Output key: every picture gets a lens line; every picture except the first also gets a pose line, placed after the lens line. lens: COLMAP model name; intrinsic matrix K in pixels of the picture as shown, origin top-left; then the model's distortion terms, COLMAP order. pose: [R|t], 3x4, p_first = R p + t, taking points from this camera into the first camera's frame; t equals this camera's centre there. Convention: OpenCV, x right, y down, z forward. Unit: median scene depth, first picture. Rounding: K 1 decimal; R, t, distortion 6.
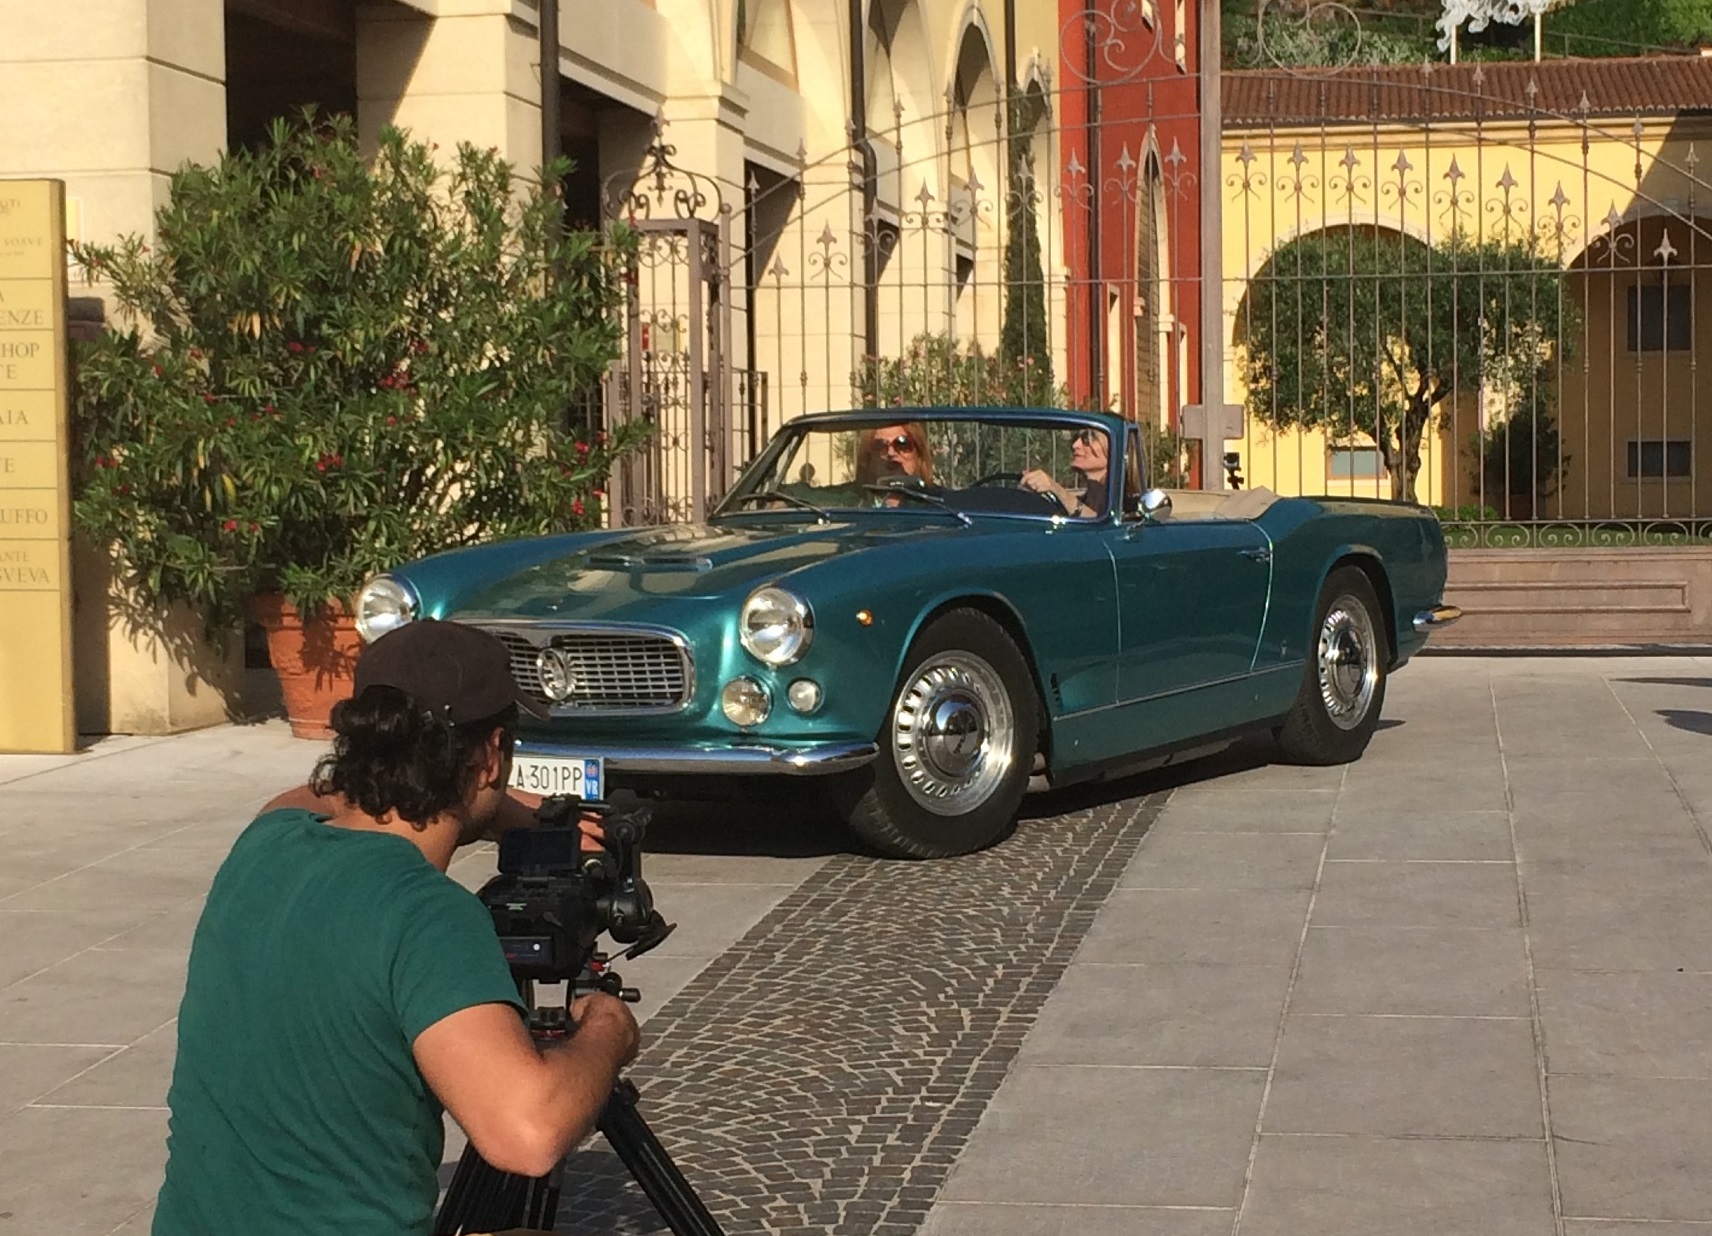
lens RADIAL K [[3410.0, 0, 856.0], [0, 3410.0, 618.0], [0, 0, 1]] dist [0.002554, 0.351848]
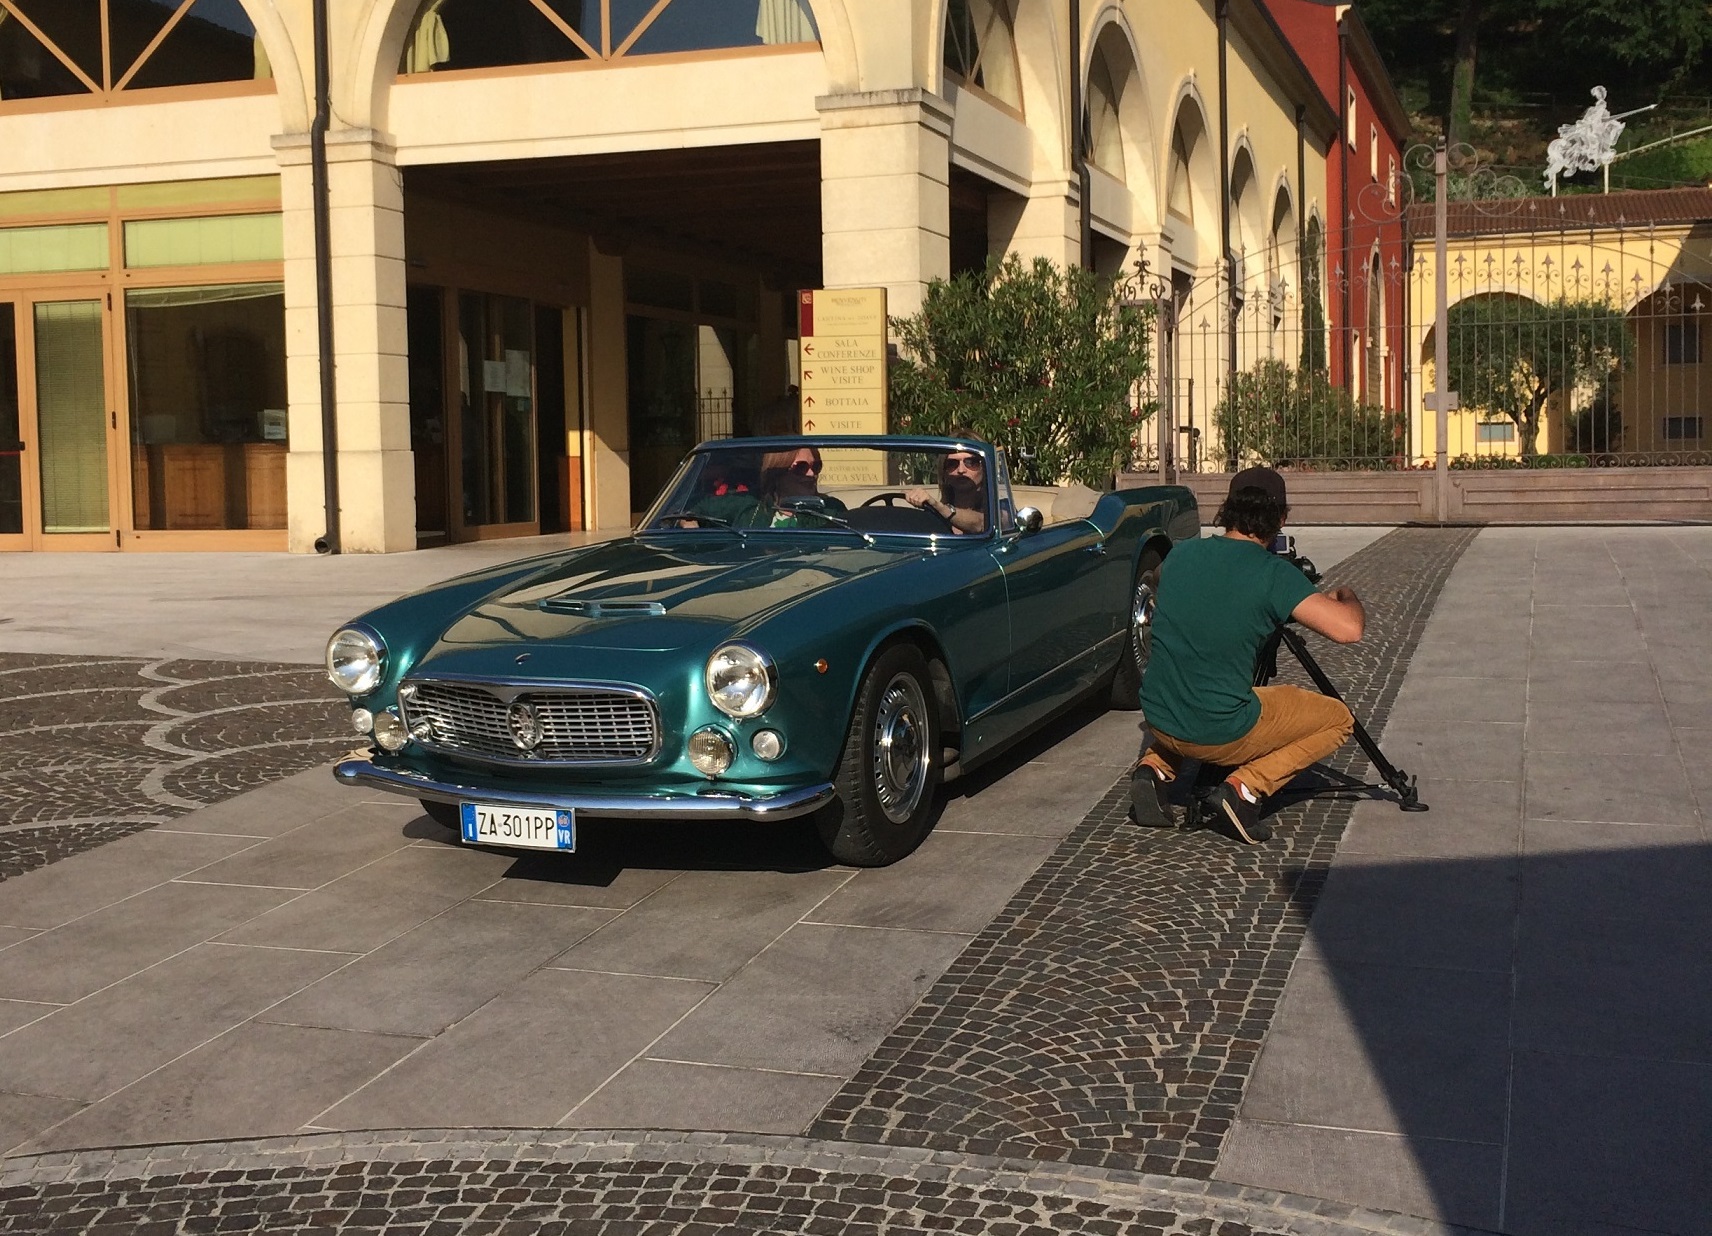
lens RADIAL K [[1951.1, 0, 850.8], [0, 1951.1, 525.0], [0, 0, 1]] dist [0.031512, -0.055239]
pose [[0.985560, -0.000515, -0.169324, -0.036306], [0.000351, 0.999999, -0.001000, 0.012423], [0.169325, 0.000926, 0.985560, -0.123870]]
